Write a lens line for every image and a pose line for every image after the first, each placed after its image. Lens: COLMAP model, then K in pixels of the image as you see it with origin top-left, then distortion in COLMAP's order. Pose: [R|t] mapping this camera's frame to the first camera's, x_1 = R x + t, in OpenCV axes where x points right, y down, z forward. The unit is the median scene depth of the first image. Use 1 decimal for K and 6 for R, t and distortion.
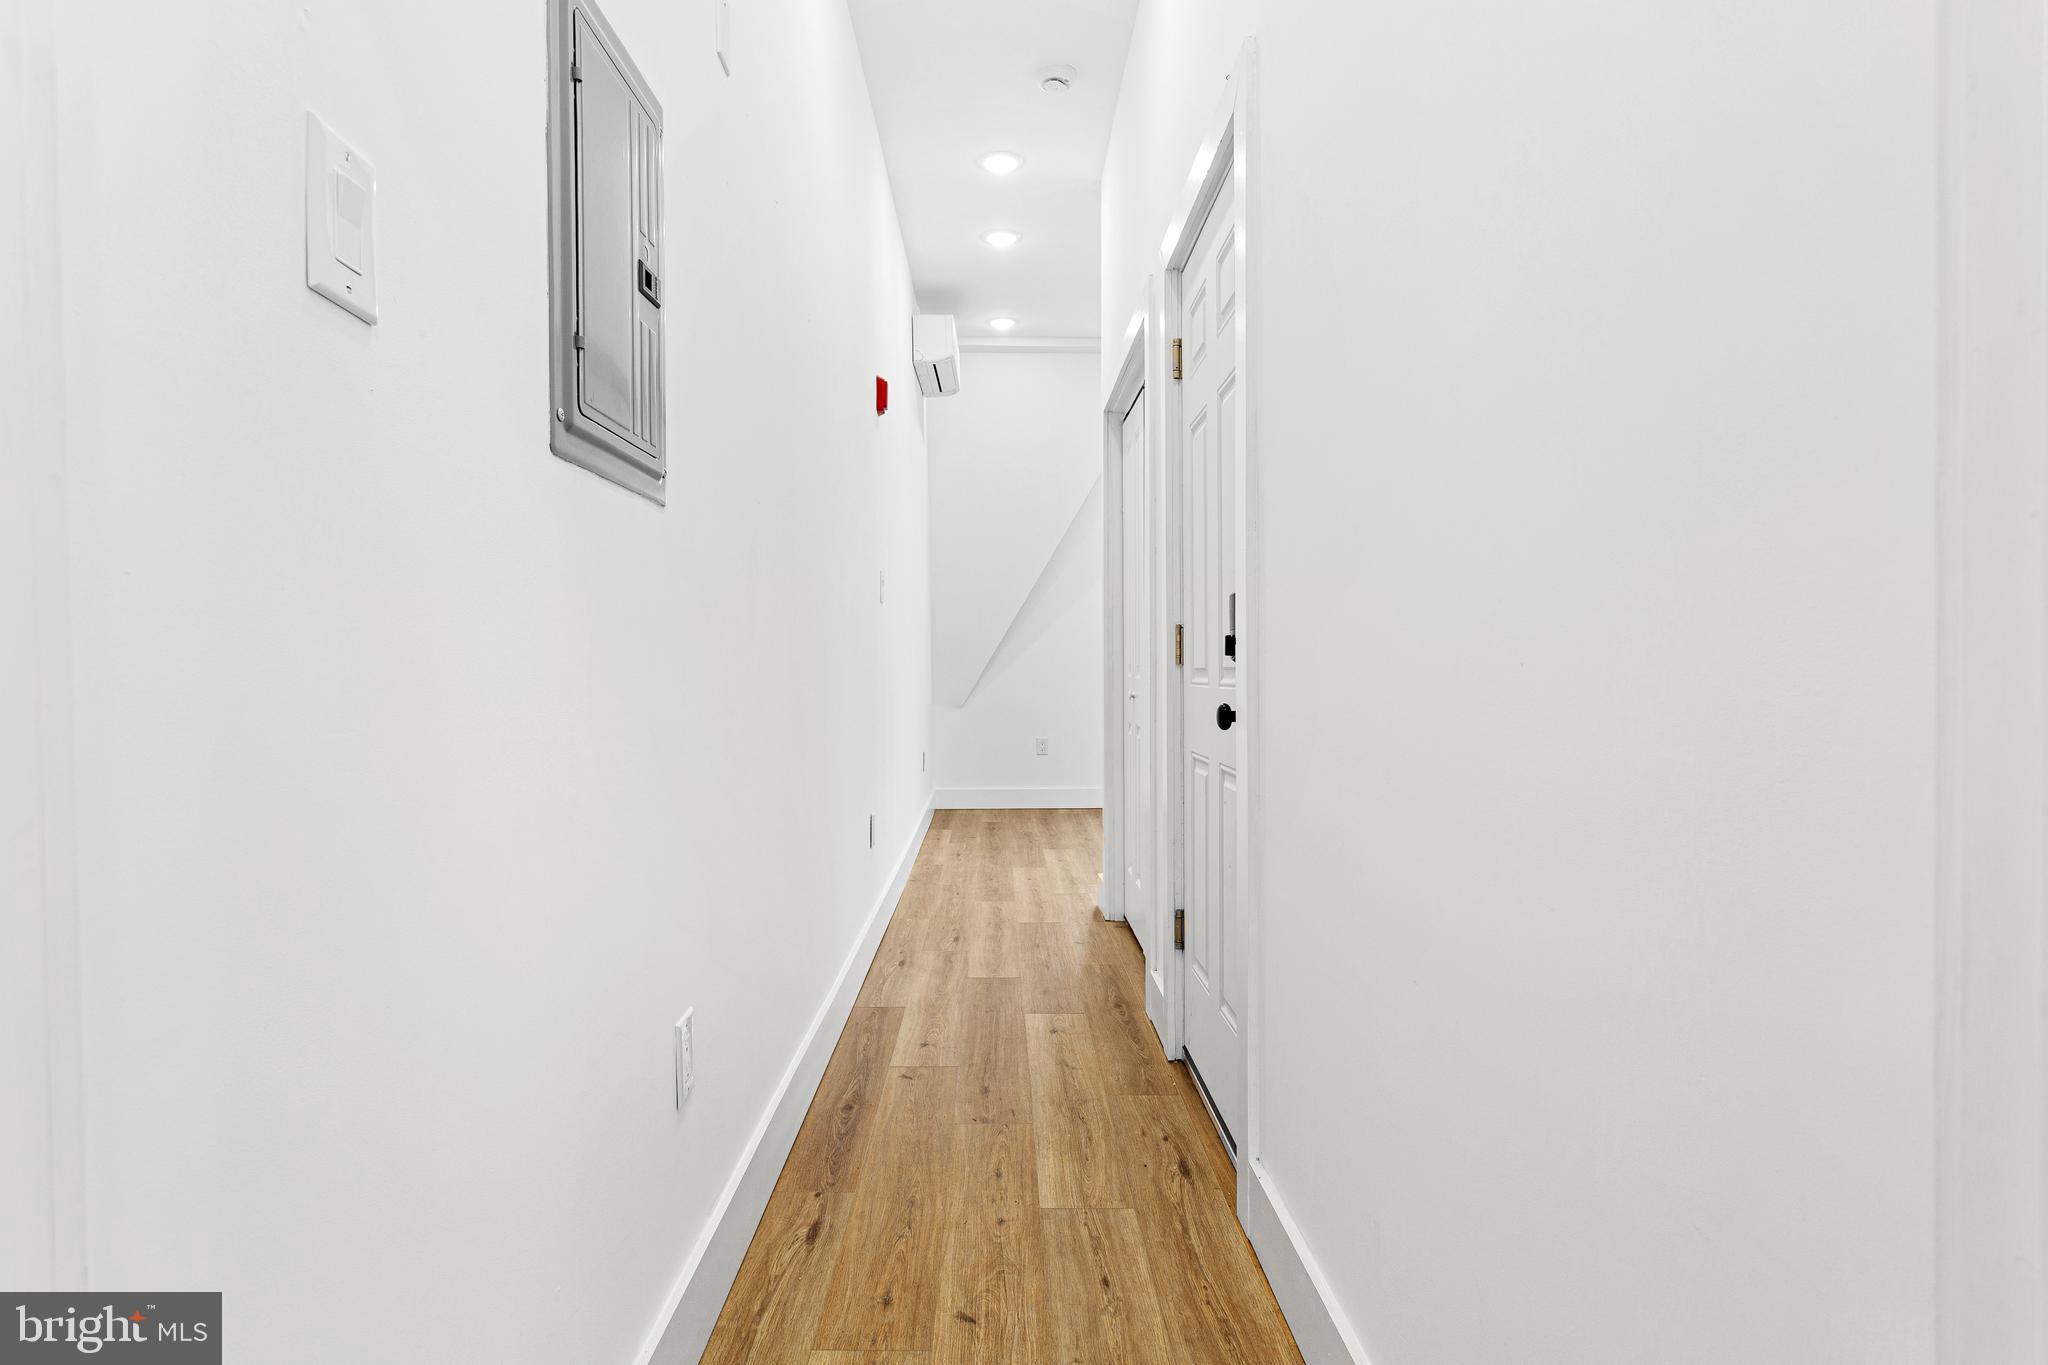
lens RADIAL K [[1179.6, 0, 1024.4], [0, 1179.6, 678.7], [0, 0, 1]] dist [-0.000165, -0.000008]
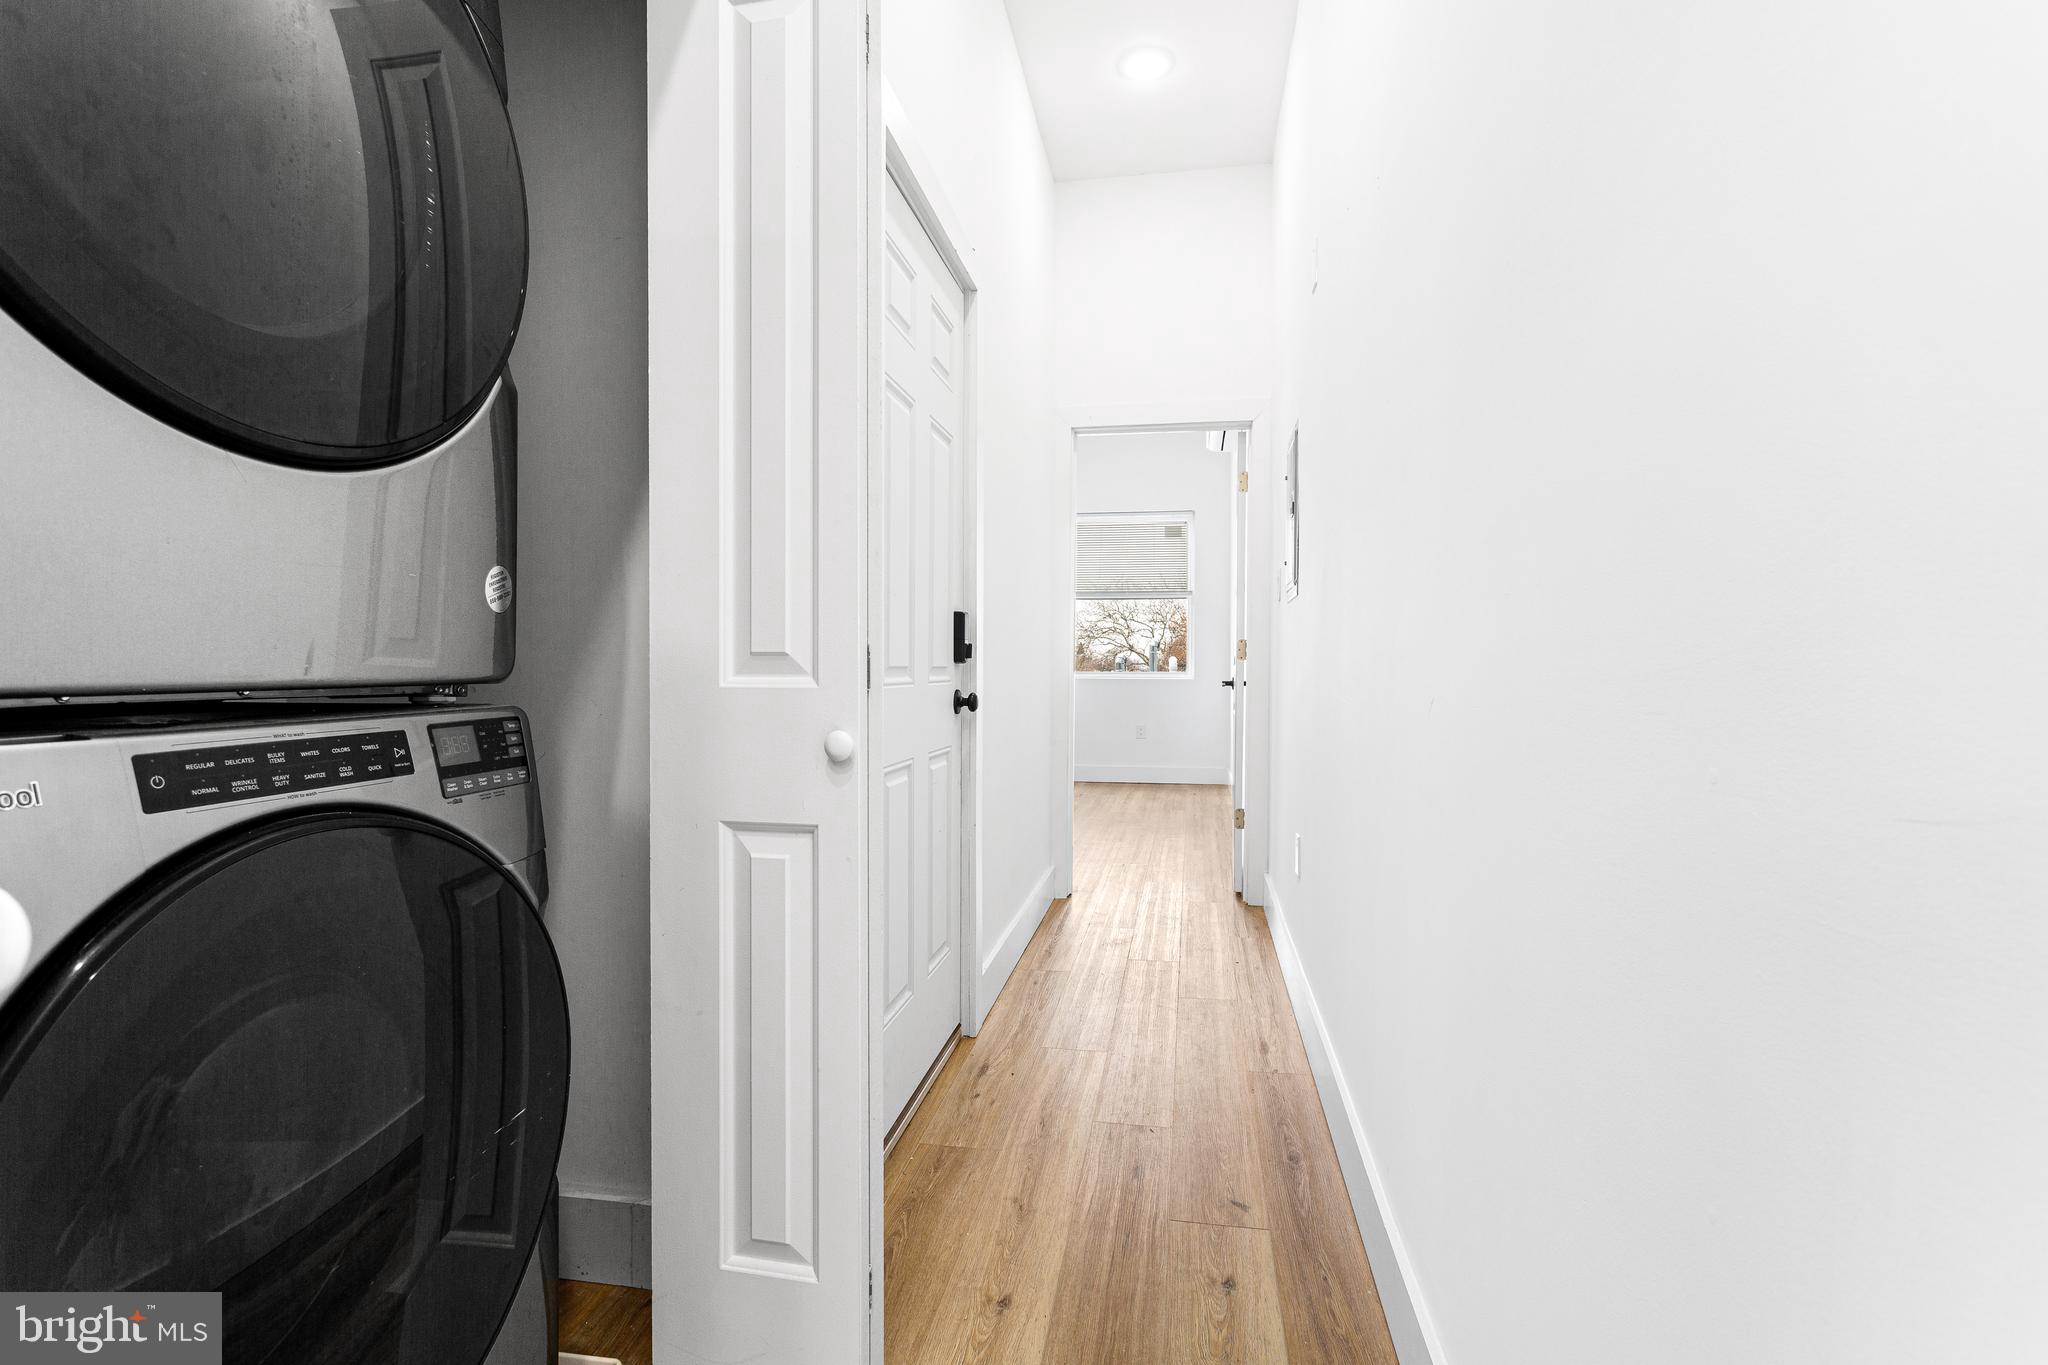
lens RADIAL K [[954.8, 0, 1028.1], [0, 954.8, 683.8], [0, 0, 1]] dist [0.003806, 0.000466]
pose [[-0.982214, -0.001667, 0.187757, -0.090501], [0.002236, 0.999786, 0.020574, -0.010994], [-0.187751, 0.020628, -0.982000, 1.801139]]
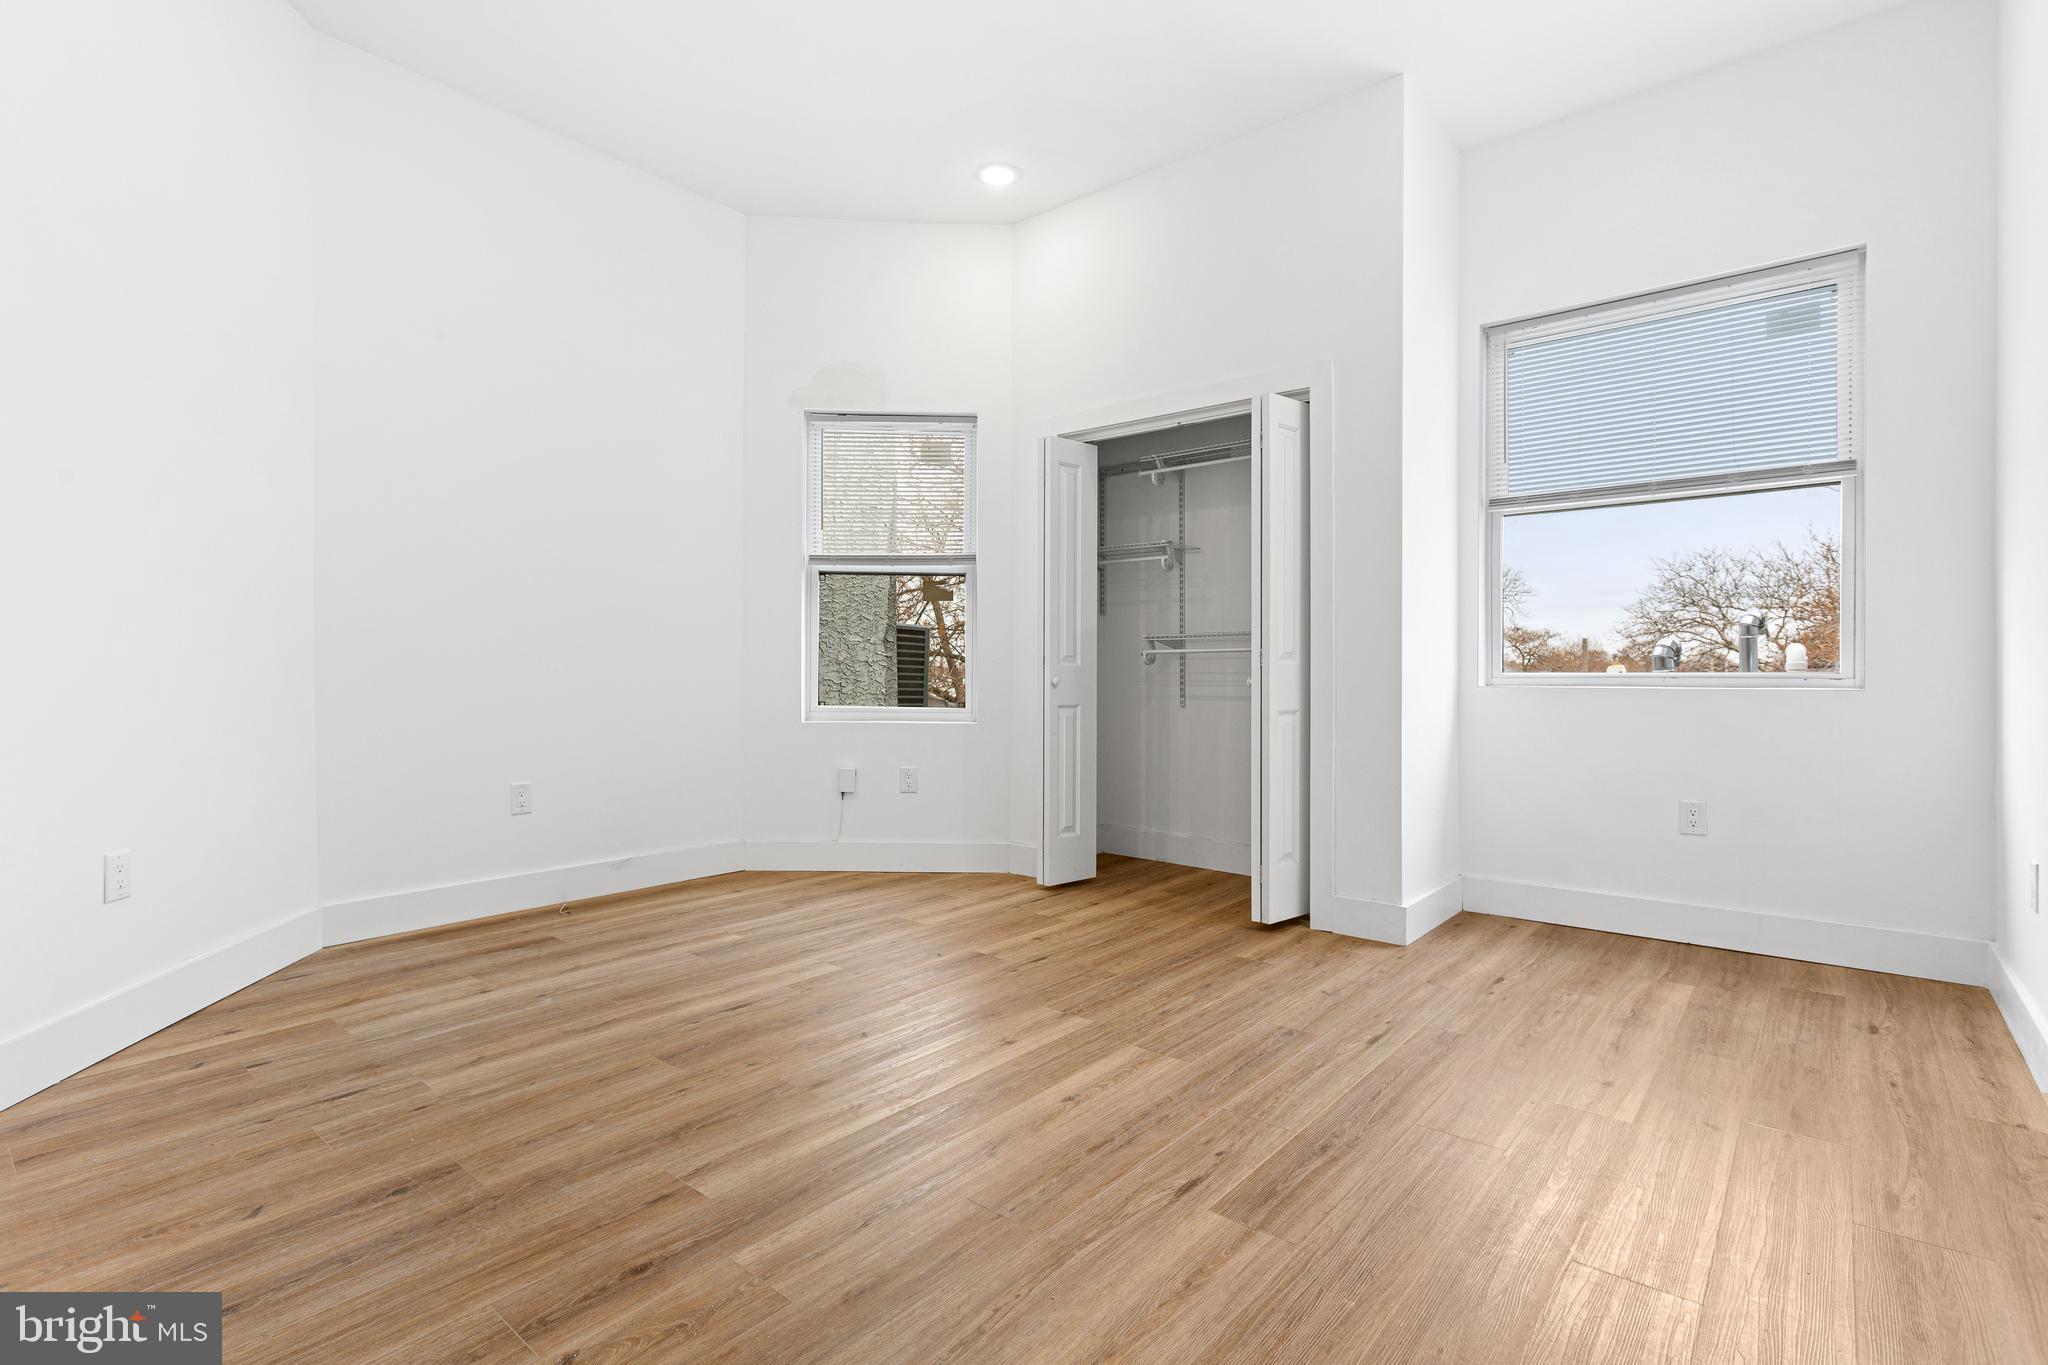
lens RADIAL K [[954.8, 0, 1015.0], [0, 954.8, 679.3], [0, 0, 1]] dist [0.003806, 0.000466]
pose [[-0.747667, 0.013914, 0.663929, -0.077931], [0.018367, 0.999831, -0.000269, -0.005701], [-0.663820, 0.011993, -0.747796, 1.409112]]
